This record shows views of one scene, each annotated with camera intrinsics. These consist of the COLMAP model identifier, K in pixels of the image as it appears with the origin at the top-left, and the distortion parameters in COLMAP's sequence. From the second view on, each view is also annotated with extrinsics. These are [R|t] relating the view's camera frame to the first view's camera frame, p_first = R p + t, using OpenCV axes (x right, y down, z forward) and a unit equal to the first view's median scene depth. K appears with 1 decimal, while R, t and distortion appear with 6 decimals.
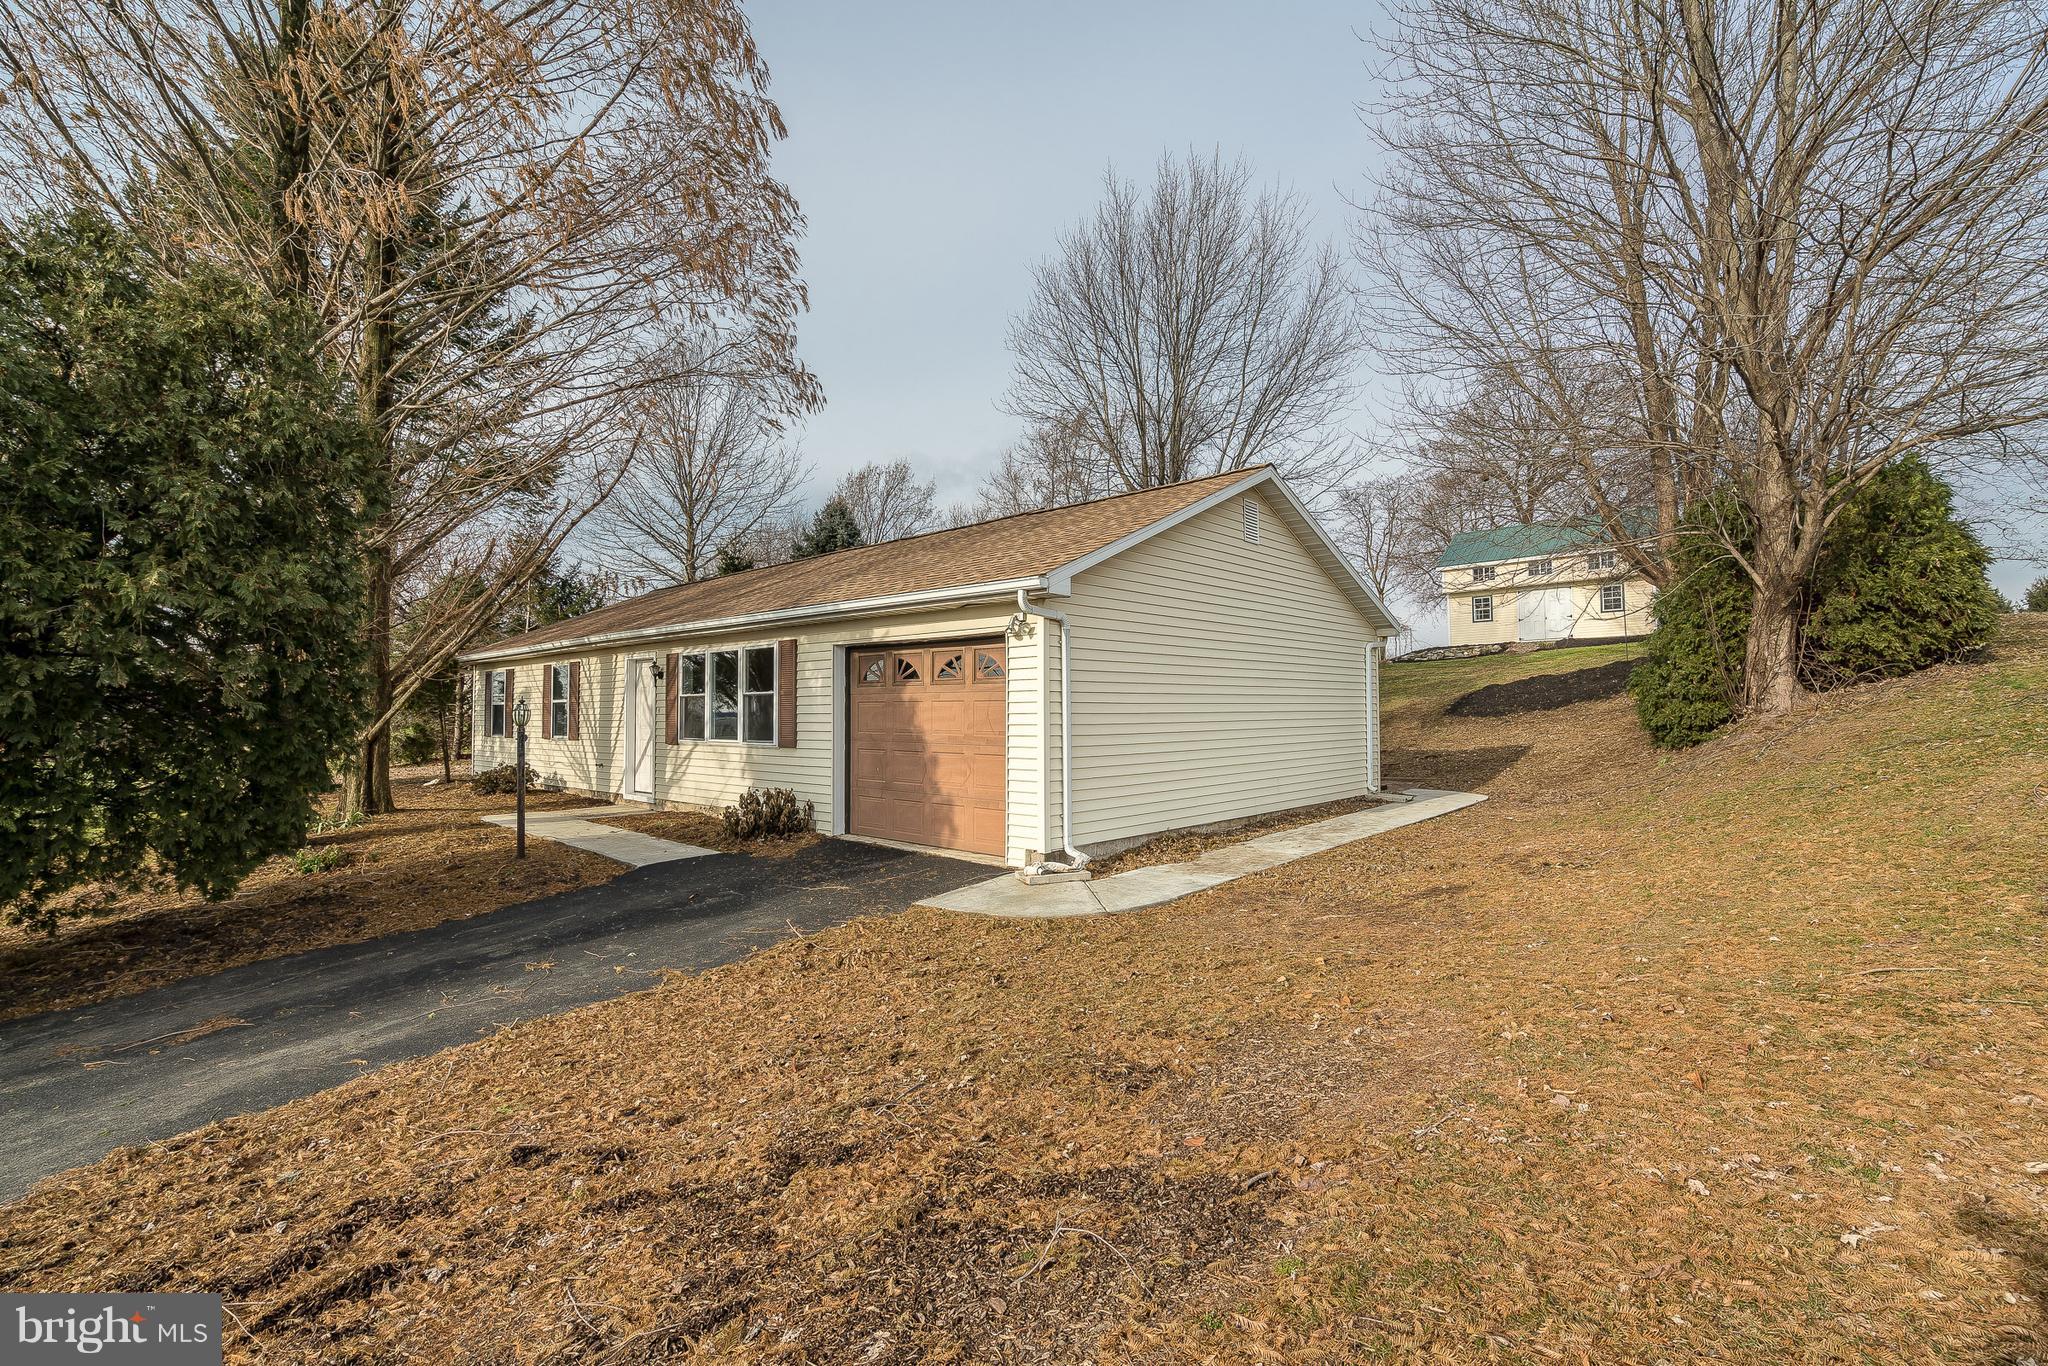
lens RADIAL K [[937.8, 0, 1029.0], [0, 937.8, 694.2], [0, 0, 1]] dist [-0.003836, 0.000276]
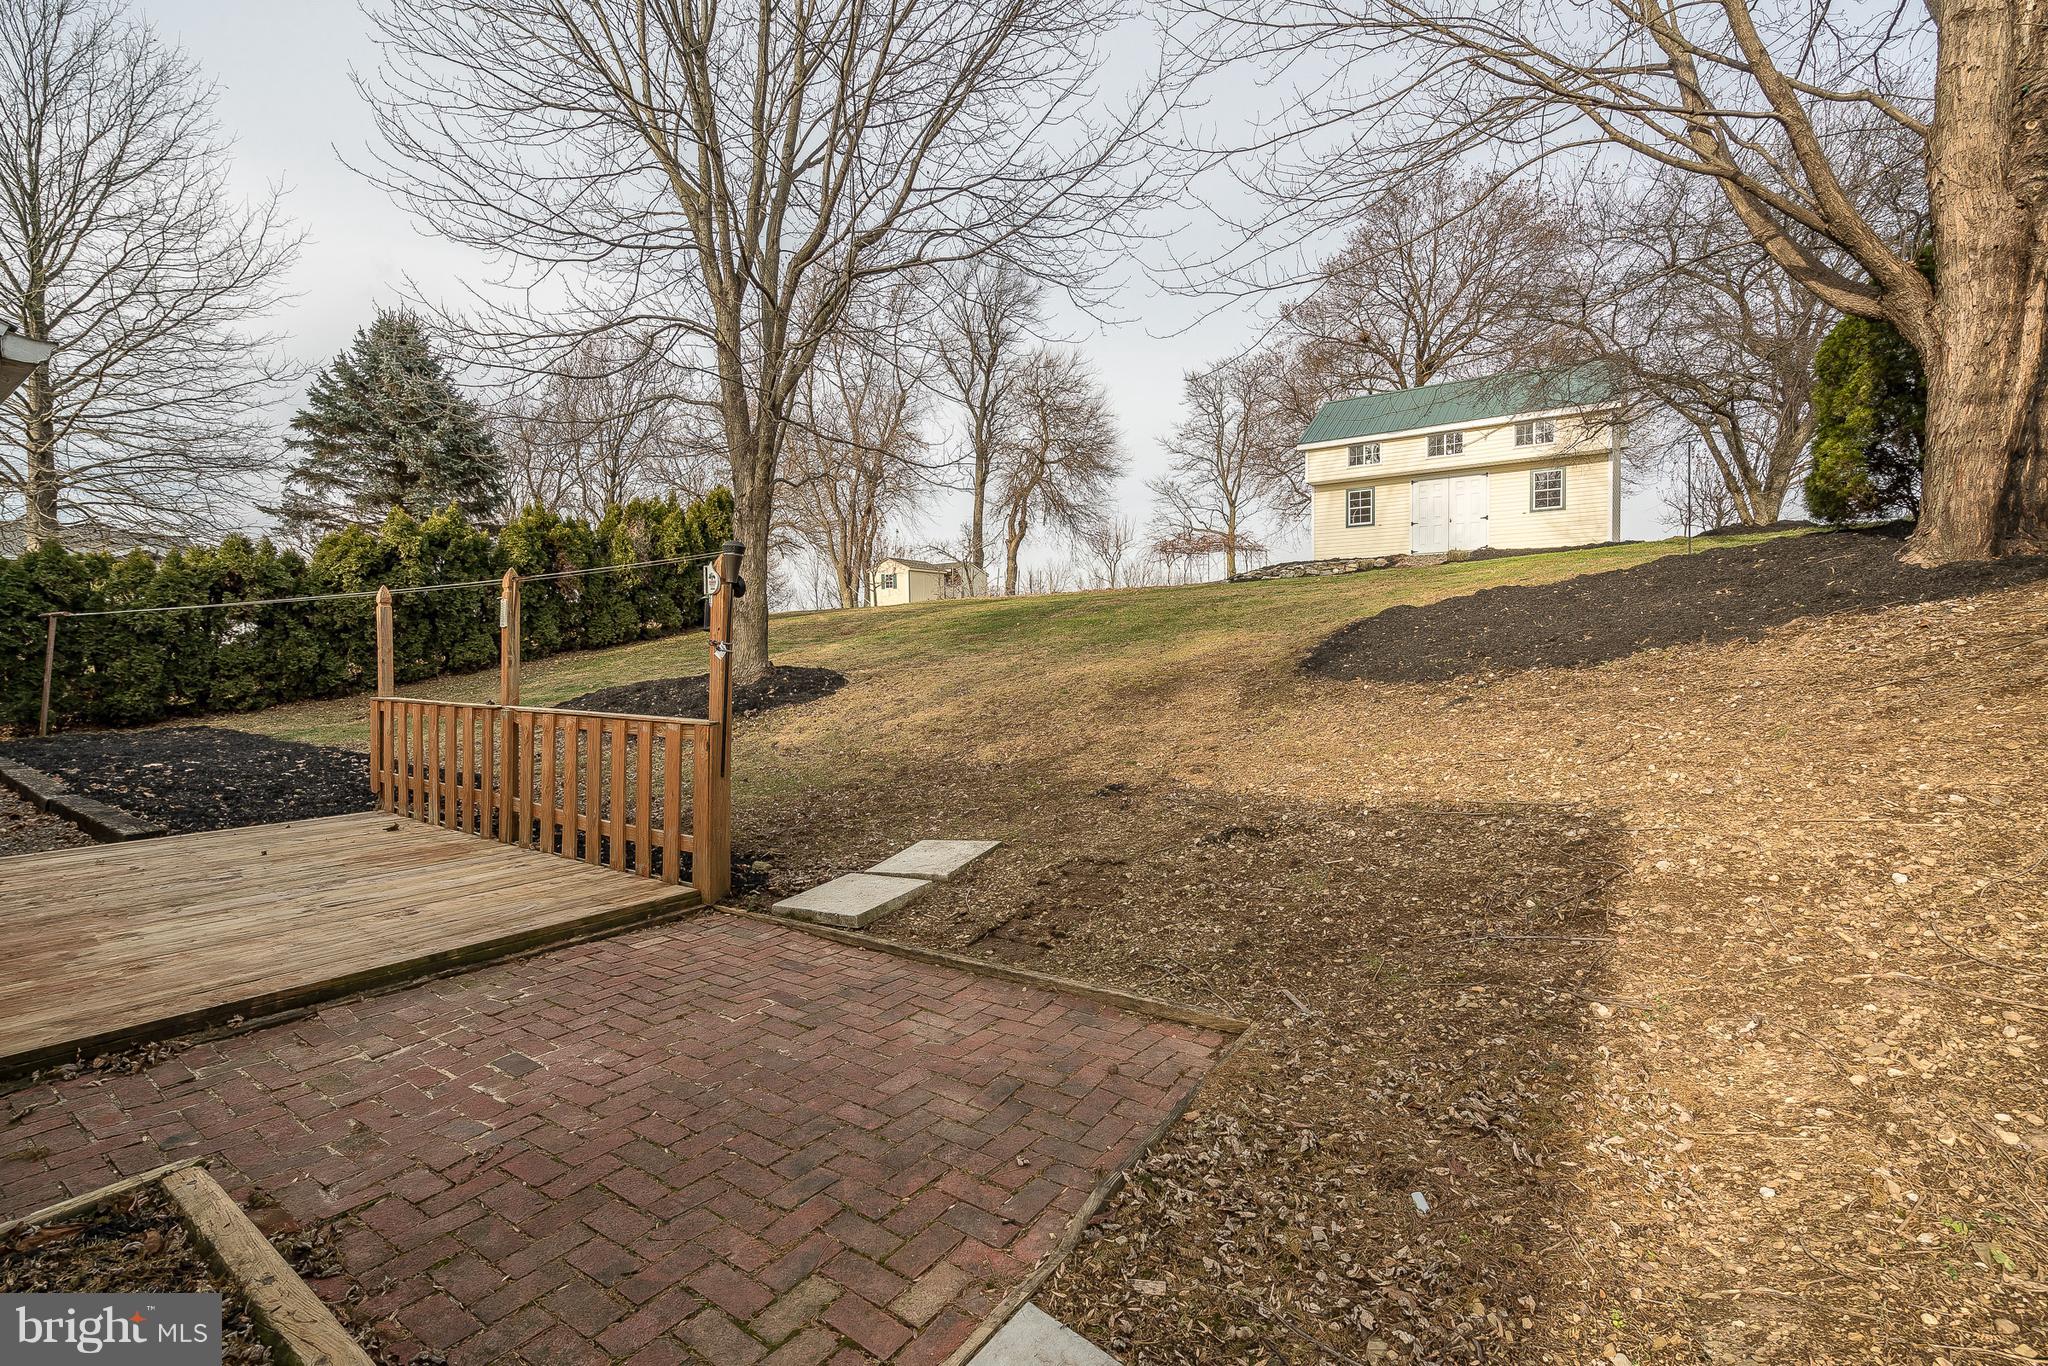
lens RADIAL K [[937.8, 0, 1029.0], [0, 937.8, 694.2], [0, 0, 1]] dist [-0.003836, 0.000276]
pose [[0.991614, 0.000874, 0.129228, 0.168318], [-0.009287, 0.997874, 0.064514, 0.003207], [-0.128897, -0.065173, 0.989514, 0.373490]]
